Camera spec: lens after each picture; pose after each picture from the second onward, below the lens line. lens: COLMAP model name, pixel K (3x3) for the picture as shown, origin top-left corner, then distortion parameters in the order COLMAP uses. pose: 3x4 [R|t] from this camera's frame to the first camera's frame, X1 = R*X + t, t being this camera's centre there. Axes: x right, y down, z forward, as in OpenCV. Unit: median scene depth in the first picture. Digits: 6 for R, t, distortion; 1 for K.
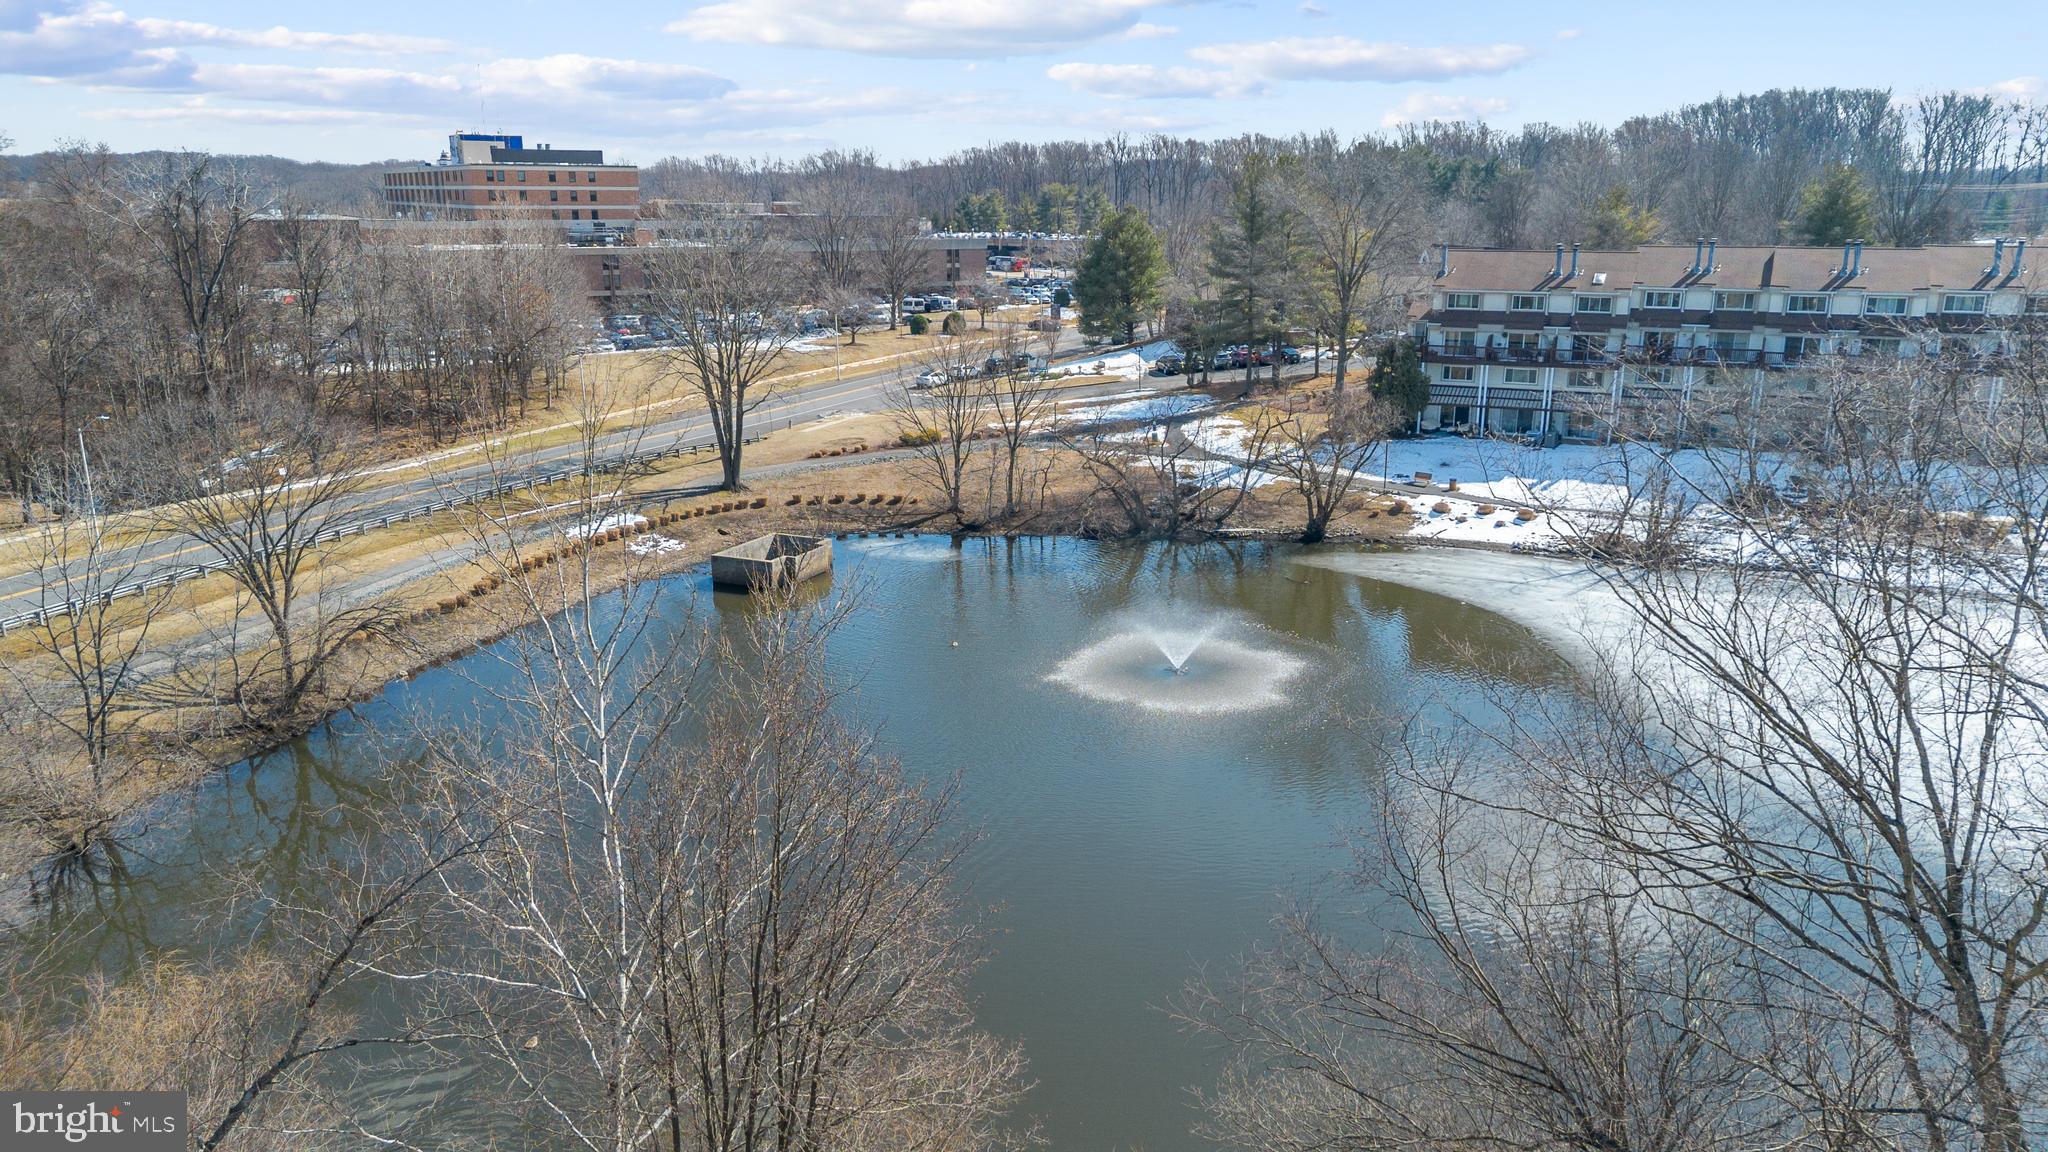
lens RADIAL K [[1440.4, 0, 1030.9], [0, 1440.4, 573.9], [0, 0, 1]] dist [0.080987, -0.088086]
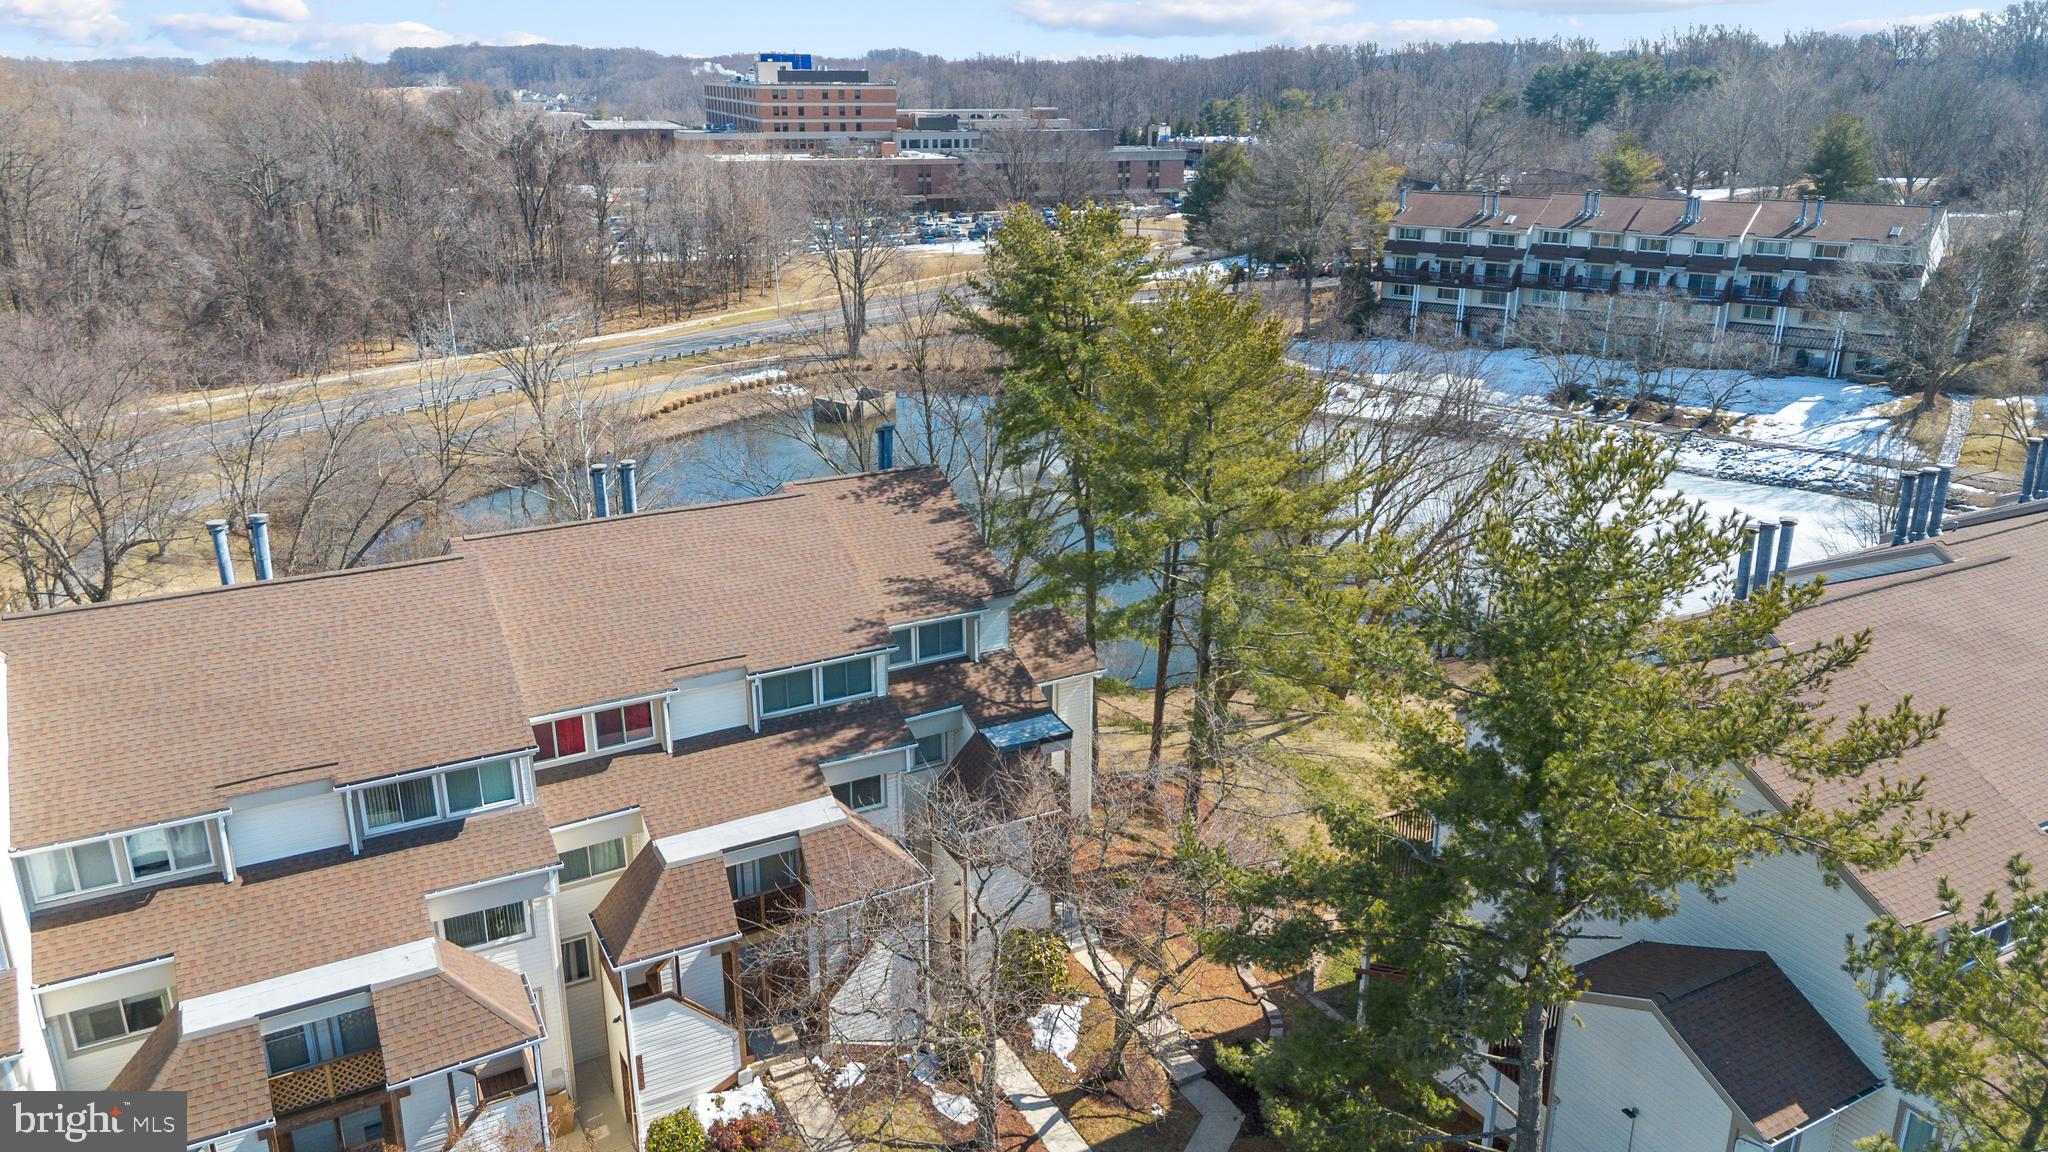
lens RADIAL K [[1440.4, 0, 1030.9], [0, 1440.4, 573.9], [0, 0, 1]] dist [0.080987, -0.088086]
pose [[0.975993, 0.071962, -0.205571, 0.266602], [-0.056431, 0.995160, 0.080445, 0.029440], [0.210365, -0.066913, 0.975330, -0.367415]]
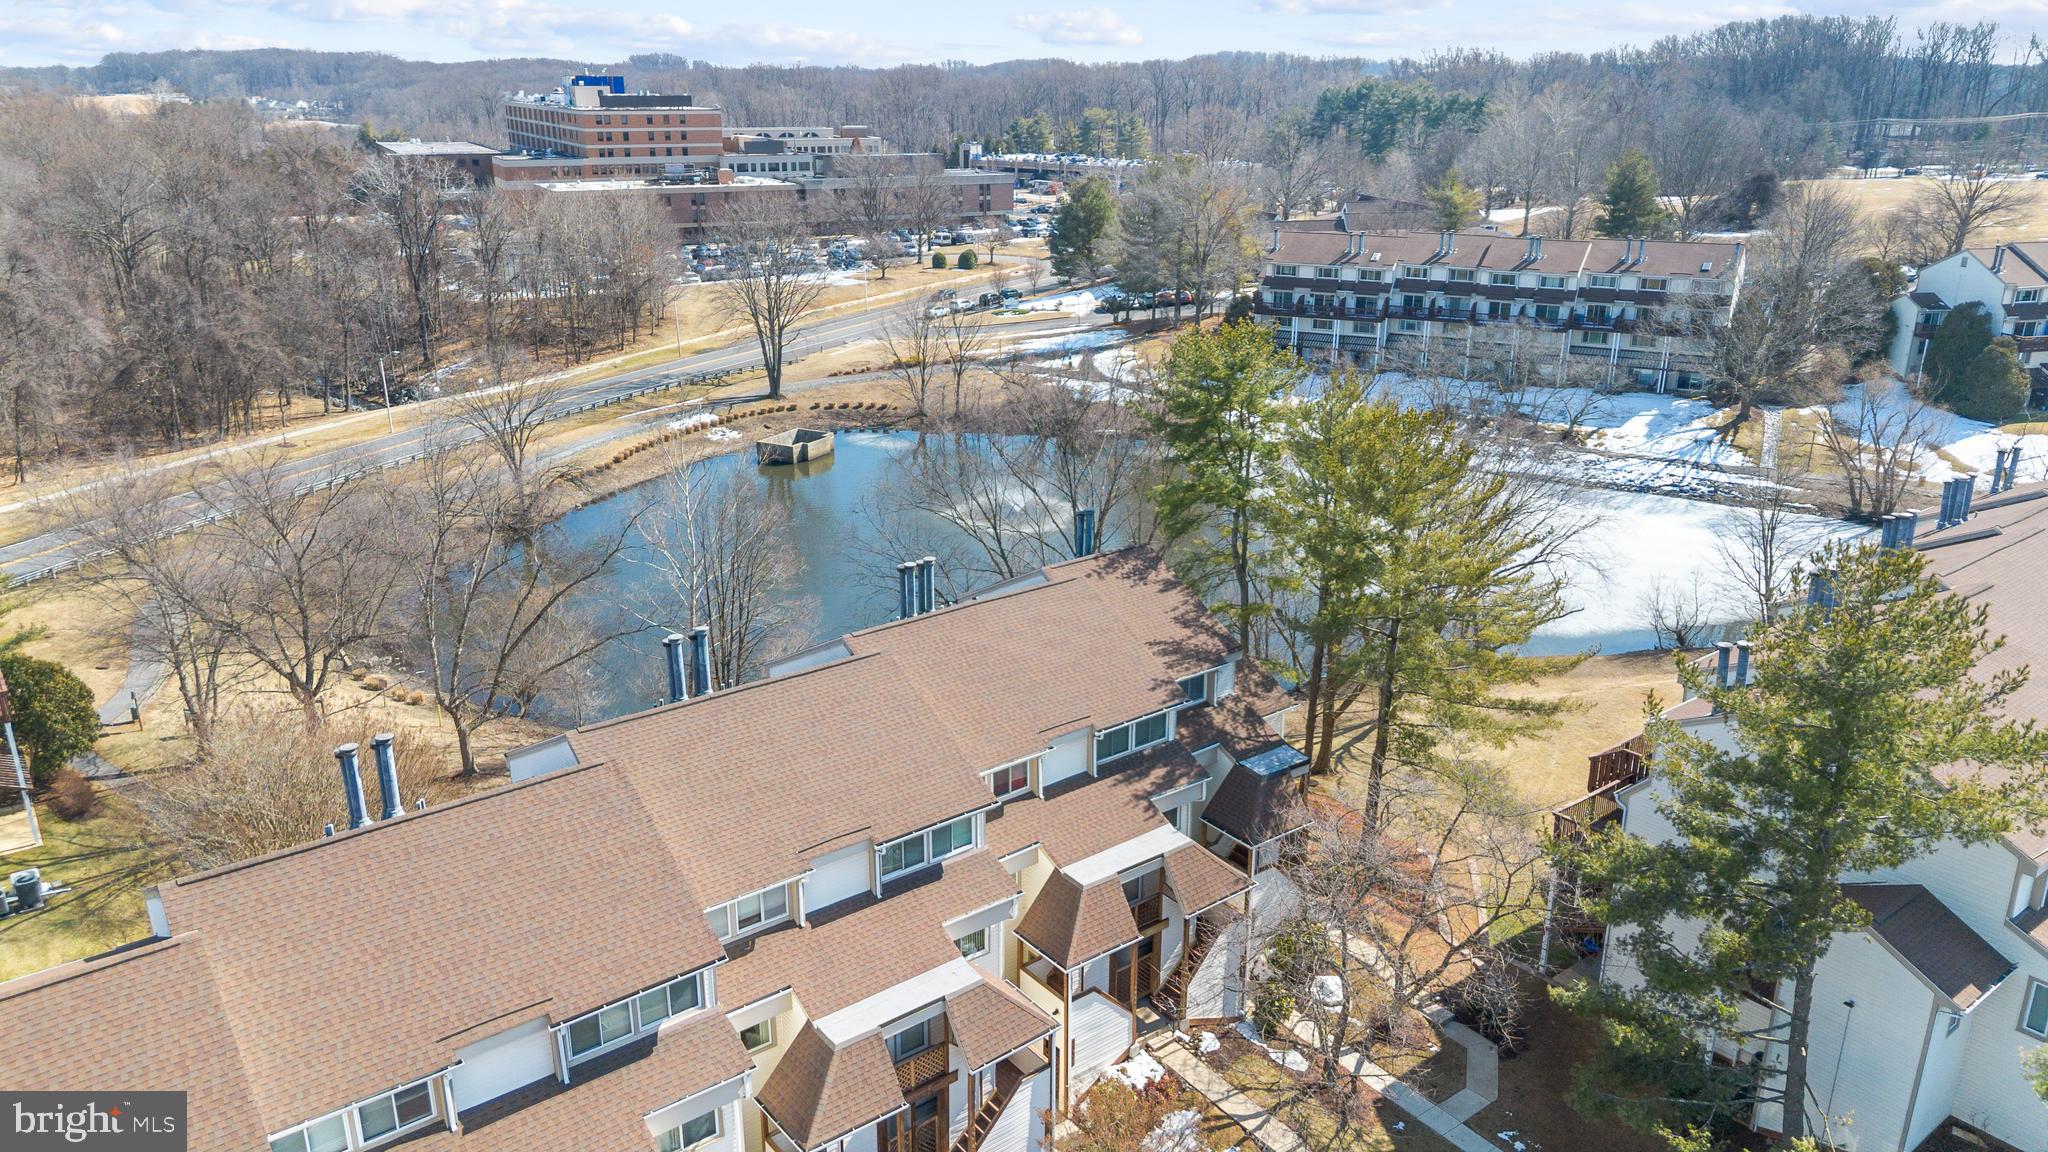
lens RADIAL K [[1440.4, 0, 1030.9], [0, 1440.4, 573.9], [0, 0, 1]] dist [0.080987, -0.088086]
pose [[0.998109, 0.020348, -0.057996, 0.142267], [-0.016009, 0.997106, 0.074325, 0.007468], [0.059340, -0.073256, 0.995546, -0.467994]]
